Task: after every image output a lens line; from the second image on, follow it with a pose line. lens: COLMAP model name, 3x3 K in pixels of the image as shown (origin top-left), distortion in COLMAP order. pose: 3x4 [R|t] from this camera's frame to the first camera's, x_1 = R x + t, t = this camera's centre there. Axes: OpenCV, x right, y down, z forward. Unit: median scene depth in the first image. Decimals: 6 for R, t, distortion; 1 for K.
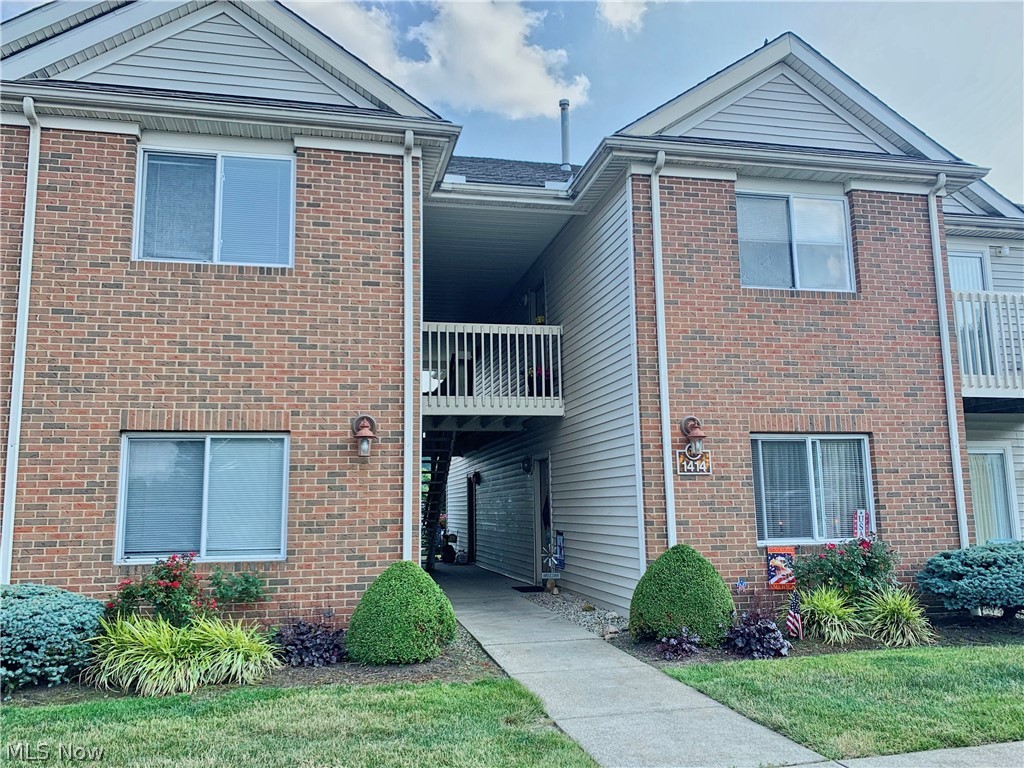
lens RADIAL K [[801.3, 0, 512.0], [0, 801.3, 384.0], [0, 0, 1]] dist [0.002936, -0.015362]
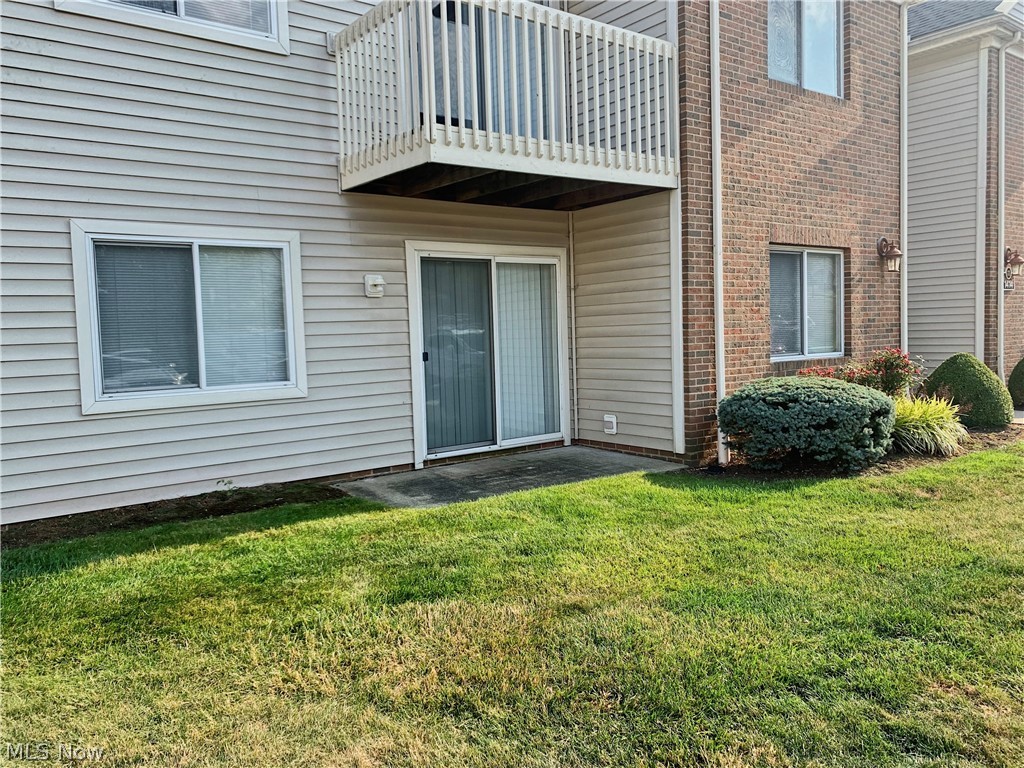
lens RADIAL K [[801.3, 0, 512.0], [0, 801.3, 384.0], [0, 0, 1]] dist [0.002936, -0.015362]
pose [[0.906564, -0.039948, 0.420174, -1.239268], [-0.048038, 0.979276, 0.196750, 0.047159], [-0.419326, -0.198551, 0.885857, 0.133578]]
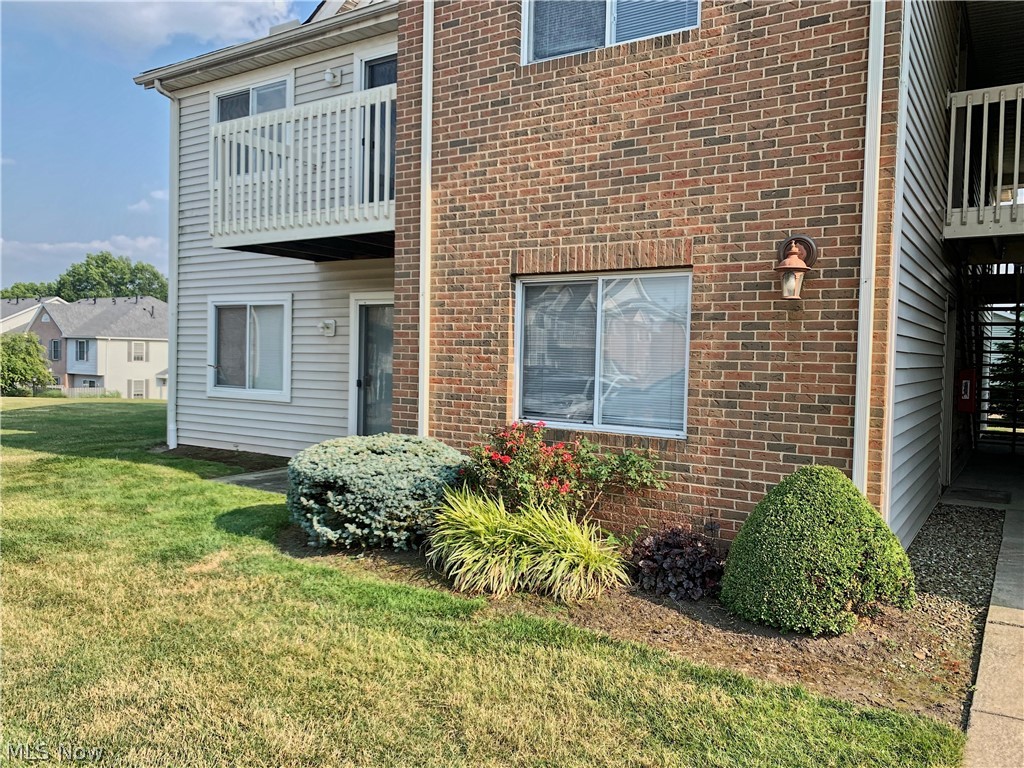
lens RADIAL K [[767.5, 0, 512.0], [0, 767.5, 384.0], [0, 0, 1]] dist [0.126312, -0.355072]
pose [[0.697872, 0.061115, -0.713610, 0.114203], [0.075080, 0.984621, 0.157749, 0.041849], [0.712276, -0.163667, 0.682551, 0.396995]]
